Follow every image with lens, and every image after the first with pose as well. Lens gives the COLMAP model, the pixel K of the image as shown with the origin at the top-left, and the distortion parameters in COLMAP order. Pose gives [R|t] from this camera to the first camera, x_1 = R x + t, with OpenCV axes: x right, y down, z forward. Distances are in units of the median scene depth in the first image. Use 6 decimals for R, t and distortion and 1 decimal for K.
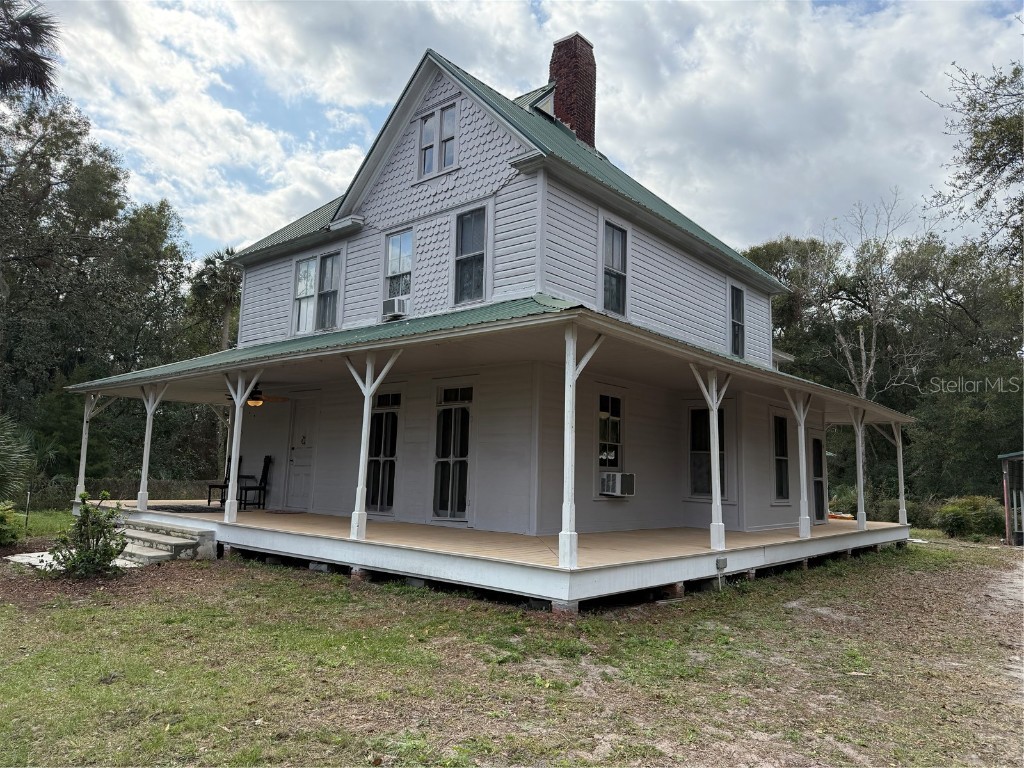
lens RADIAL K [[713.8, 0, 511.2], [0, 713.8, 382.6], [0, 0, 1]] dist [0.049182, 0.000273]
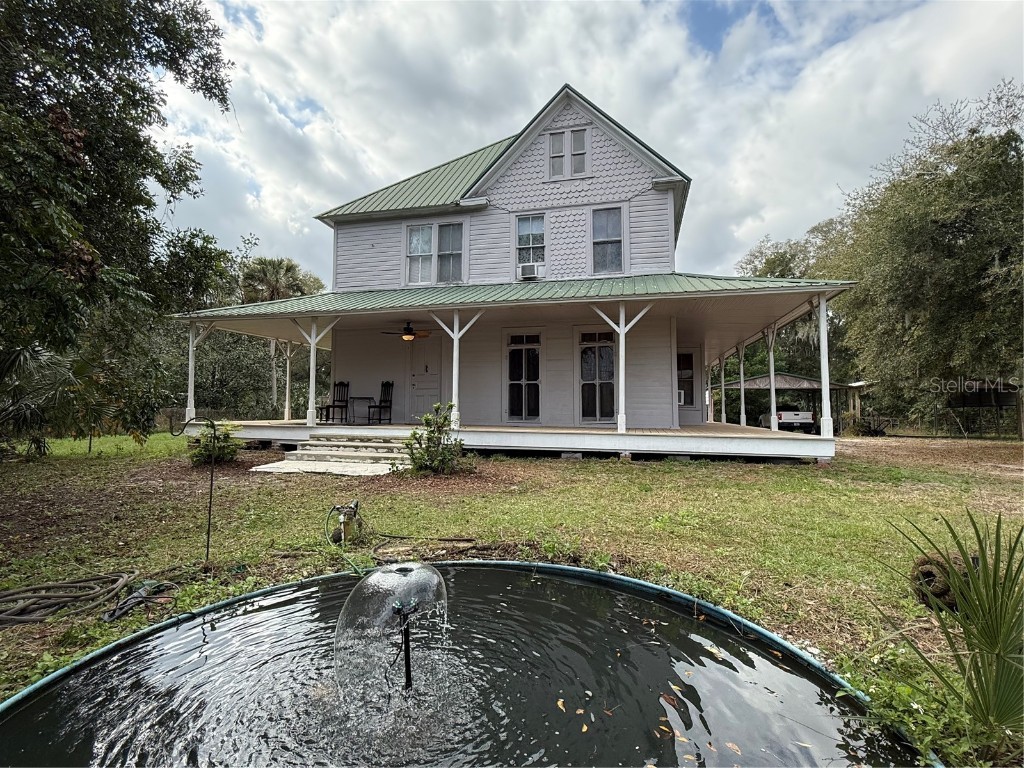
lens RADIAL K [[467.1, 0, 511.5], [0, 467.1, 385.0], [0, 0, 1]] dist [-0.019885, -0.000097]
pose [[0.887439, -0.002109, 0.460920, -0.628462], [-0.036173, 0.996587, 0.074206, 0.048357], [-0.459503, -0.082526, 0.884334, 0.221999]]
